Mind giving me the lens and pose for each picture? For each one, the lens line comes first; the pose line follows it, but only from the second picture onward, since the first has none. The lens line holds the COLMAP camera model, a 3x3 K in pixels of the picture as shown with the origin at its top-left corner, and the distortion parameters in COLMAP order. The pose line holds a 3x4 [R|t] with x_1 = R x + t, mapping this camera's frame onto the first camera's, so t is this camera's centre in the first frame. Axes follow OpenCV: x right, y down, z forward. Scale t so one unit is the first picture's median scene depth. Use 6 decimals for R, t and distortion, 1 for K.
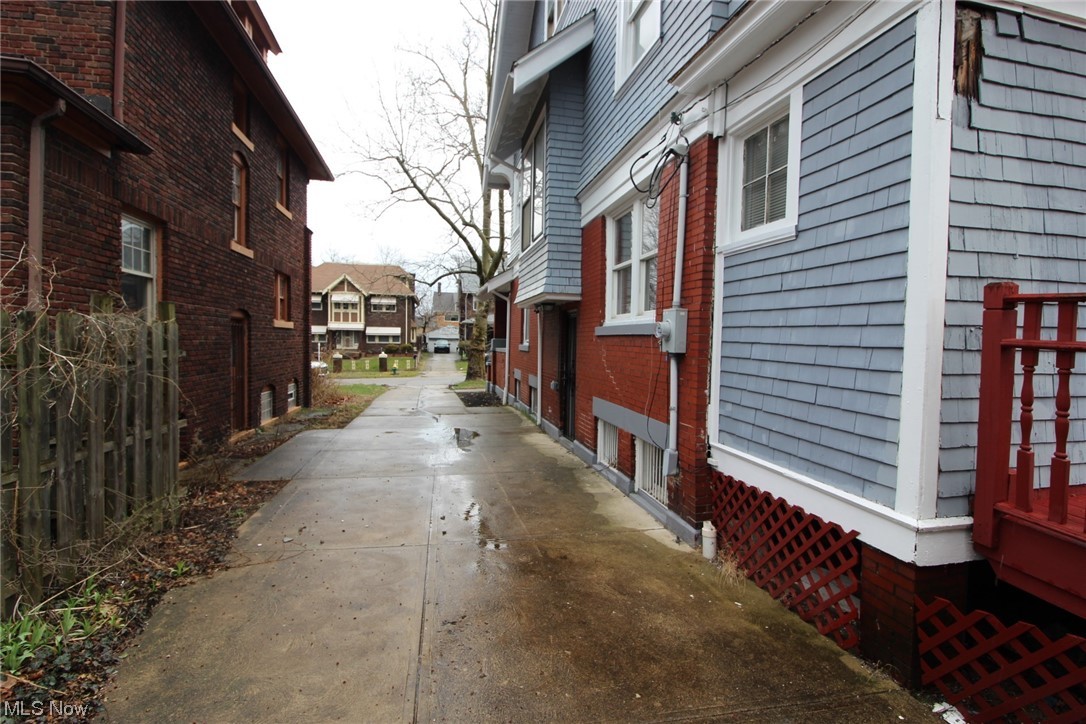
lens RADIAL K [[514.9, 0, 543.0], [0, 514.9, 362.0], [0, 0, 1]] dist [0.002659, -0.014398]
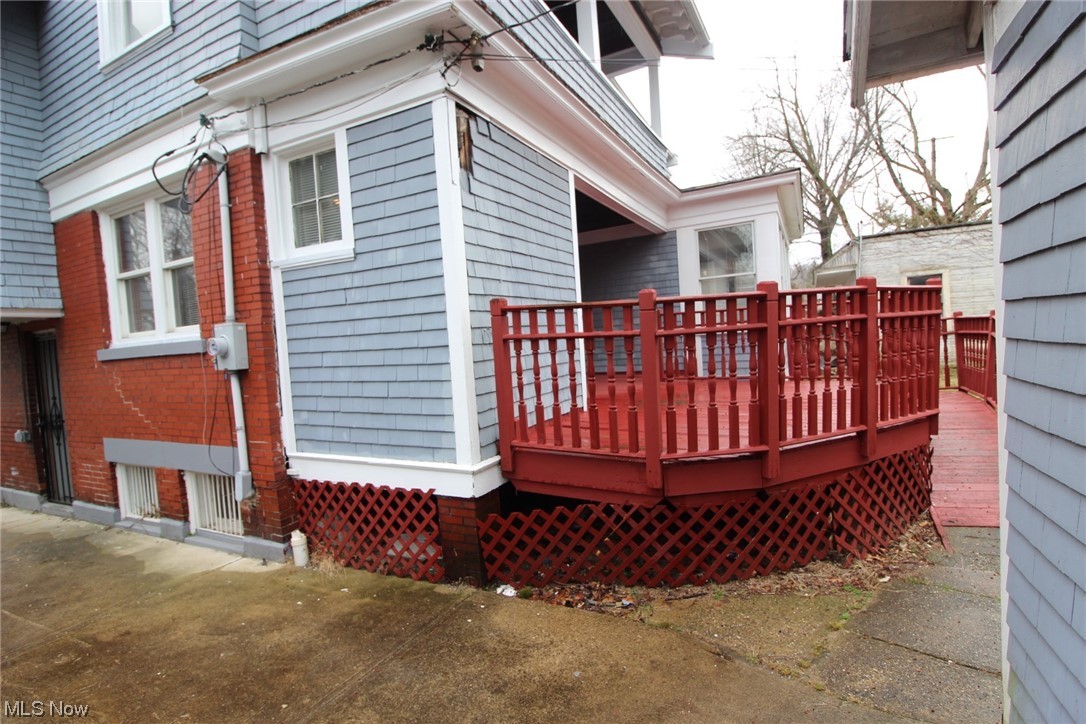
lens RADIAL K [[514.9, 0, 543.0], [0, 514.9, 362.0], [0, 0, 1]] dist [0.002659, -0.014398]
pose [[0.637839, -0.093674, 0.764451, -0.117877], [0.109030, 0.993562, 0.030777, 0.000807], [-0.762413, 0.063717, 0.643946, -0.047693]]
